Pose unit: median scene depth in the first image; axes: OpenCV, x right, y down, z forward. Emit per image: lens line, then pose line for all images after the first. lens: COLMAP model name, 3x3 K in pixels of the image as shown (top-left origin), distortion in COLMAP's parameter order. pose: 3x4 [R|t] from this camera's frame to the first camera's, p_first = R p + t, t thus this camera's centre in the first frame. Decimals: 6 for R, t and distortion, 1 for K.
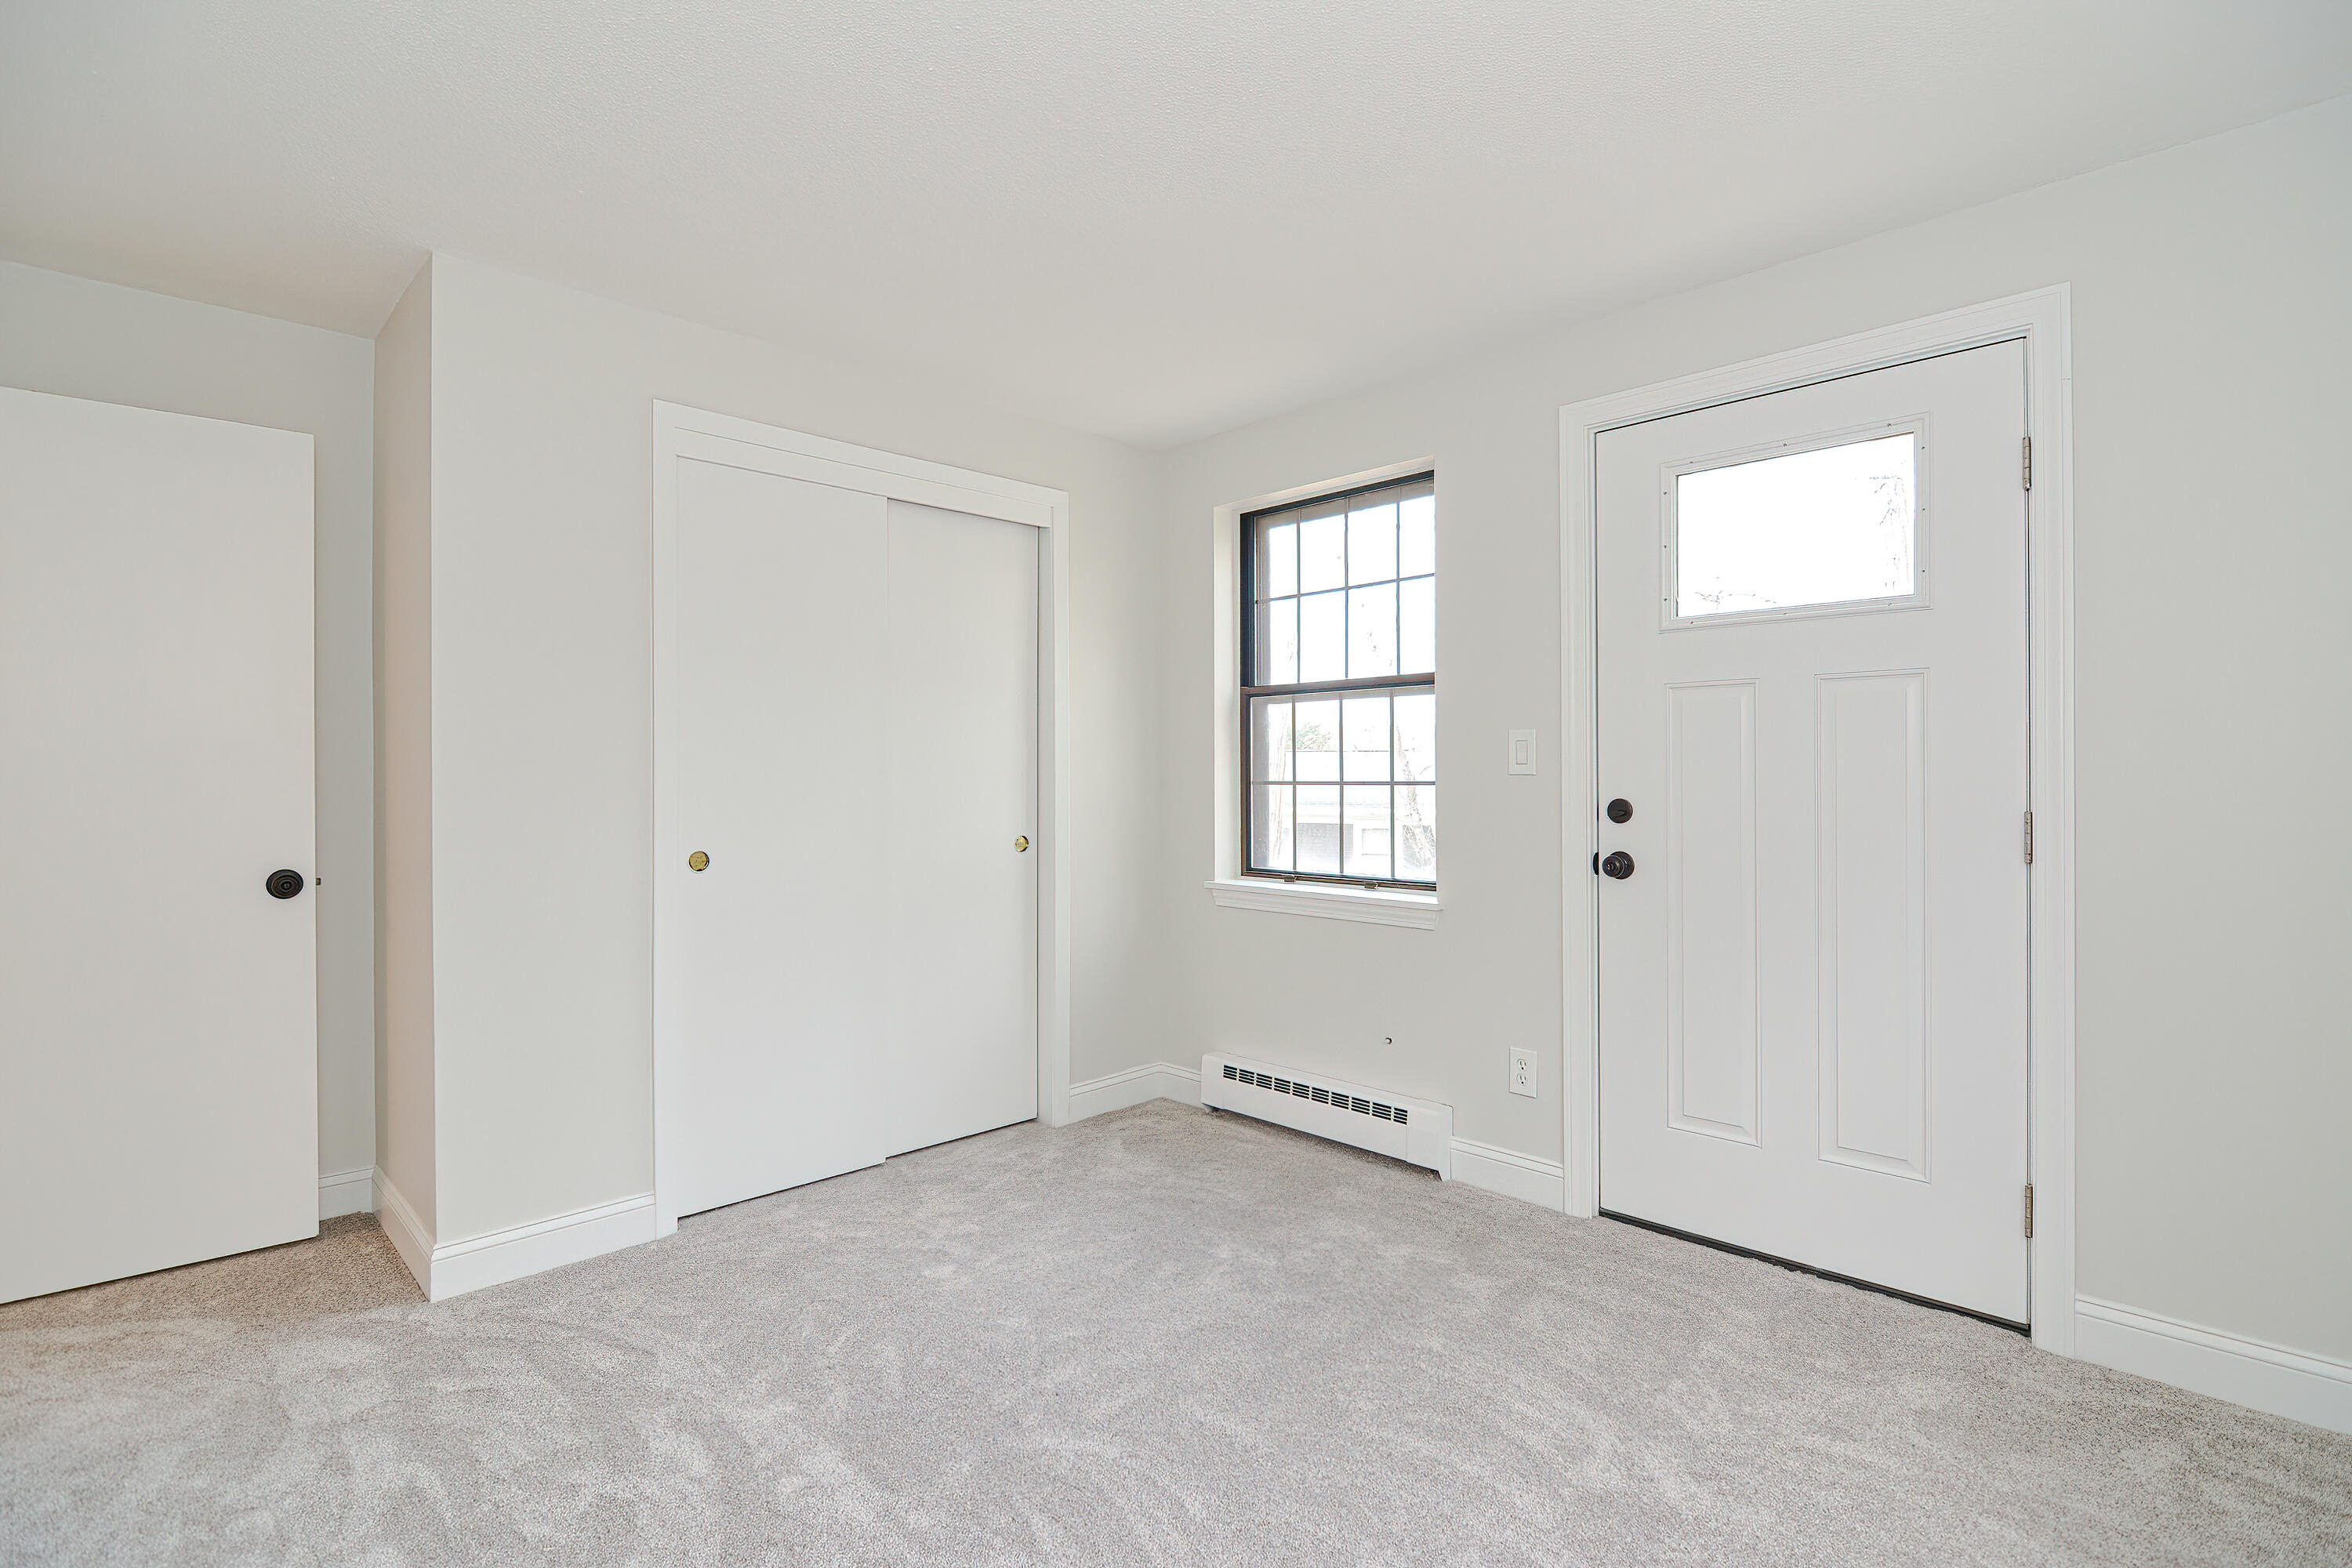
lens RADIAL K [[1141.2, 0, 1176.0], [0, 1141.2, 784.0], [0, 0, 1]] dist [-0.003040, -0.001100]
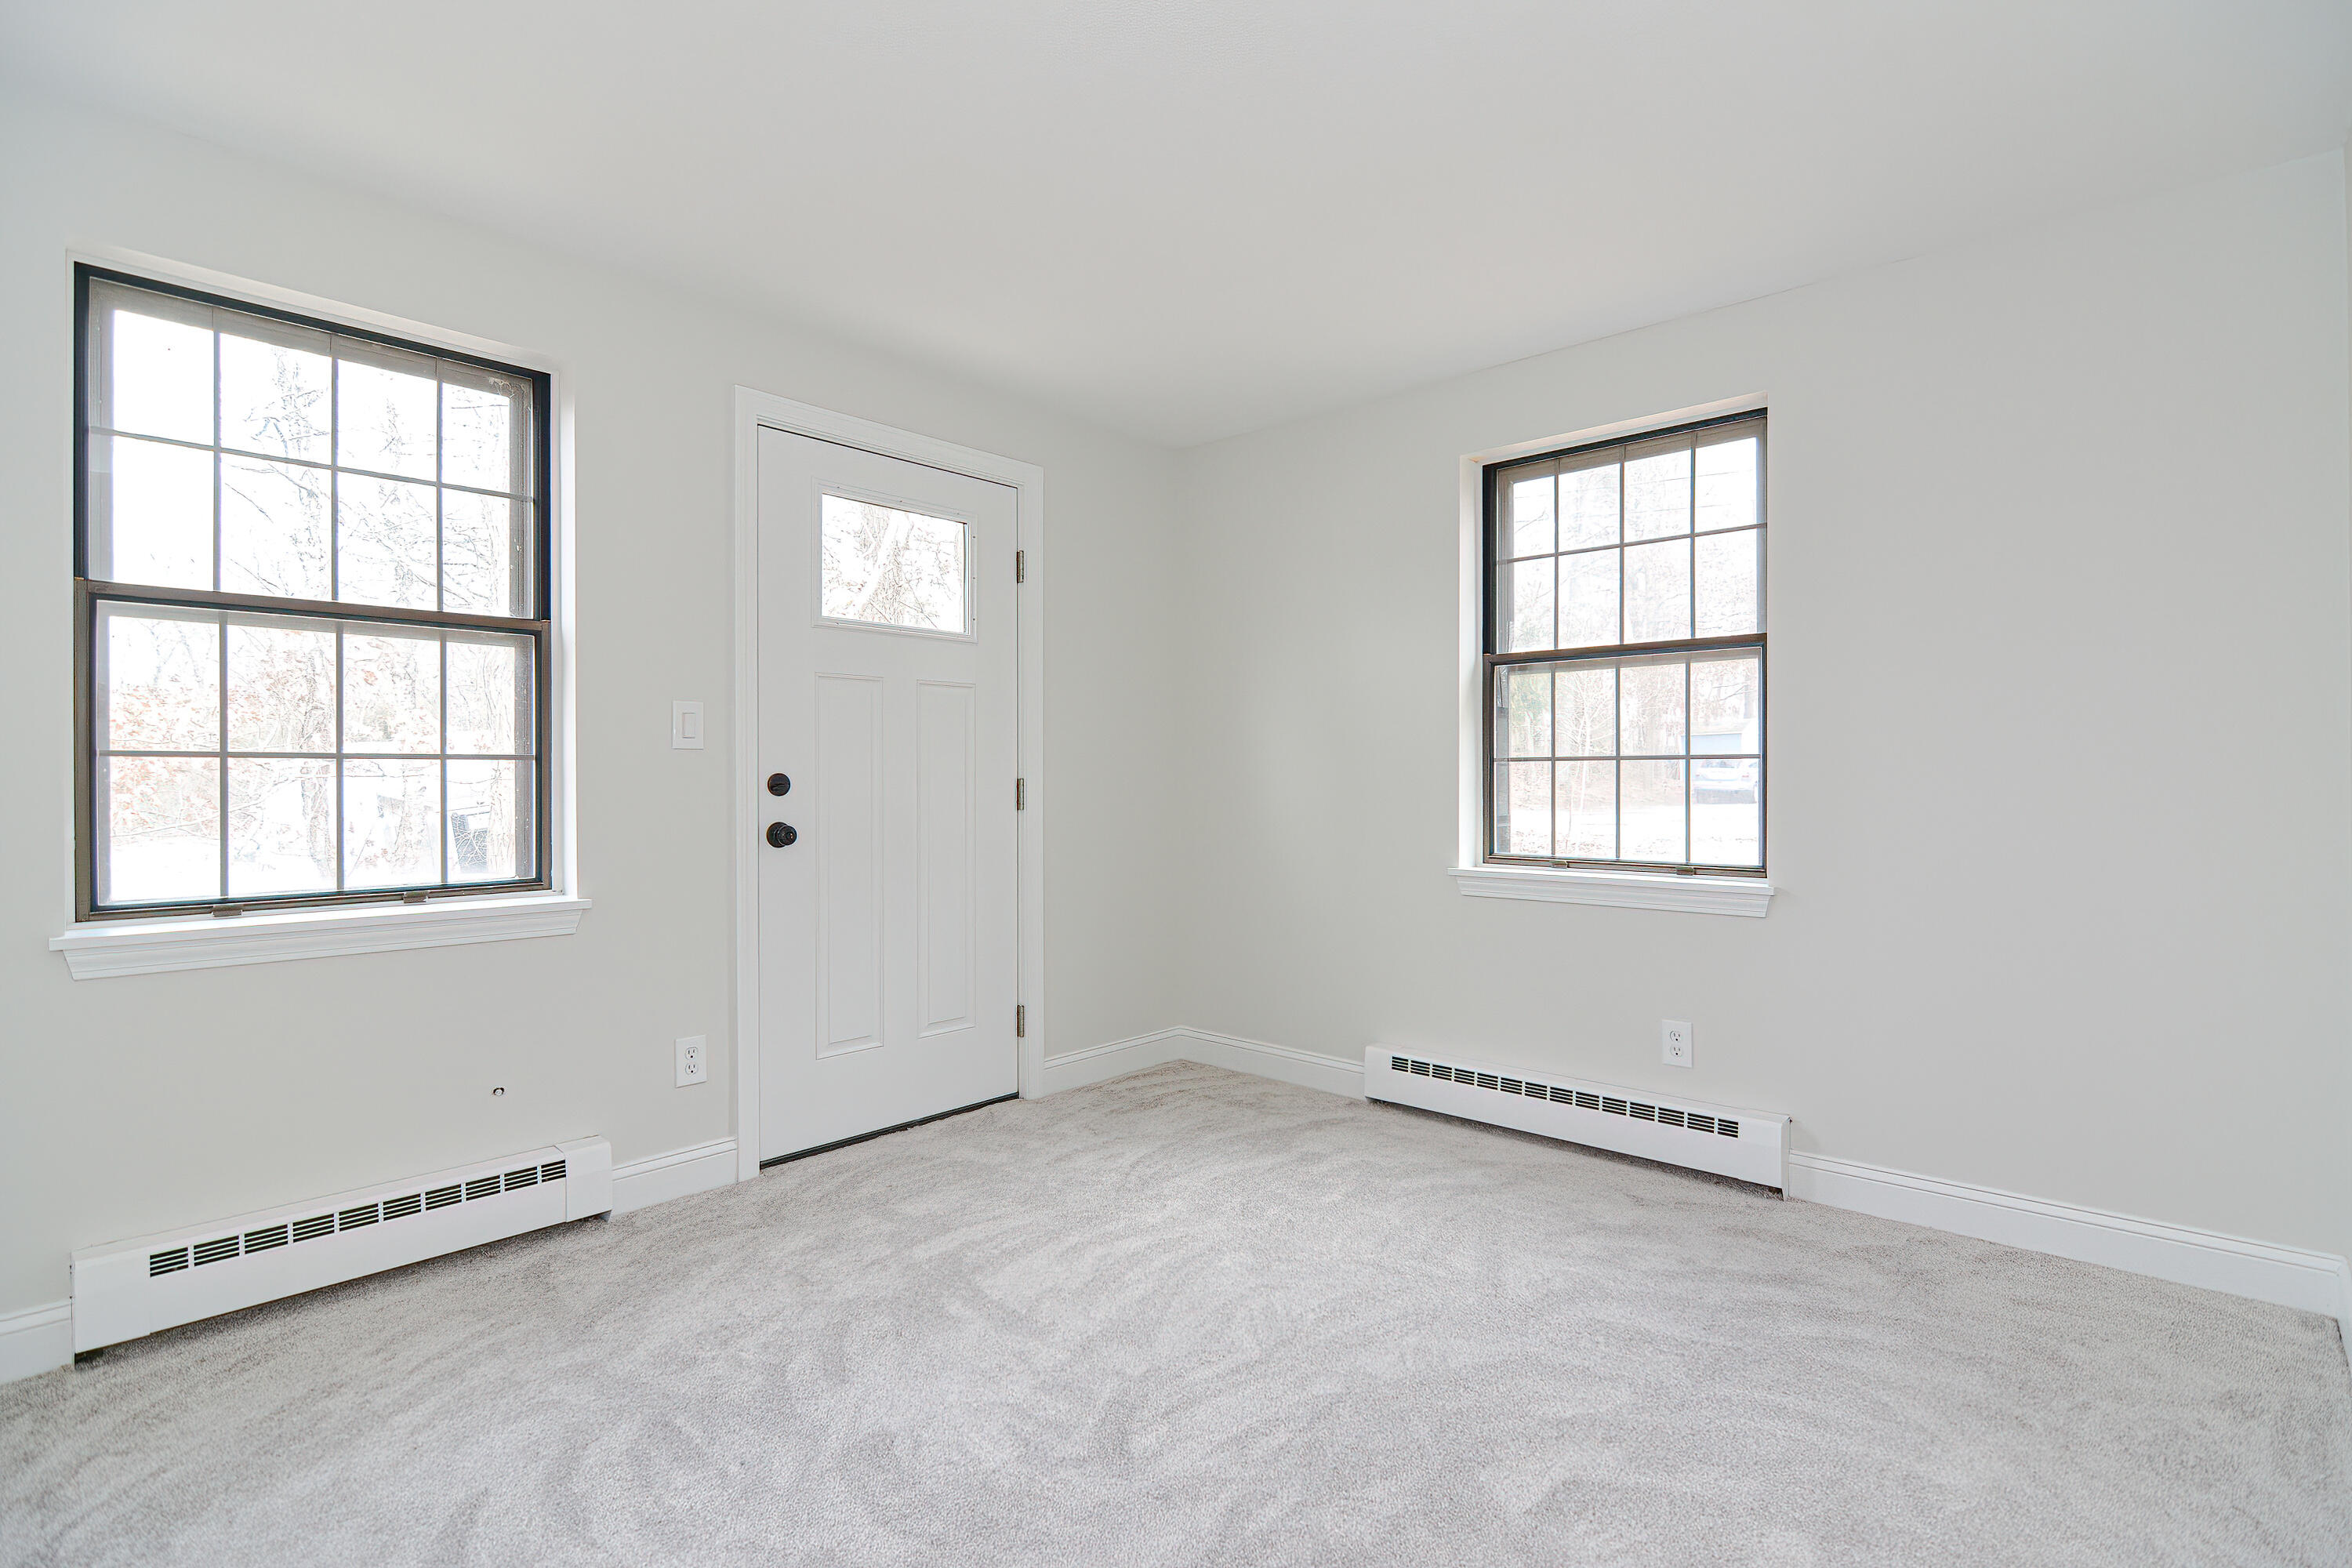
lens RADIAL K [[1141.2, 0, 1176.0], [0, 1141.2, 784.0], [0, 0, 1]] dist [-0.003040, -0.001100]
pose [[-0.077326, -0.011281, 0.996942, -0.730756], [-0.001653, 0.999936, 0.011187, 0.010274], [-0.997005, -0.000783, -0.077339, 0.722497]]
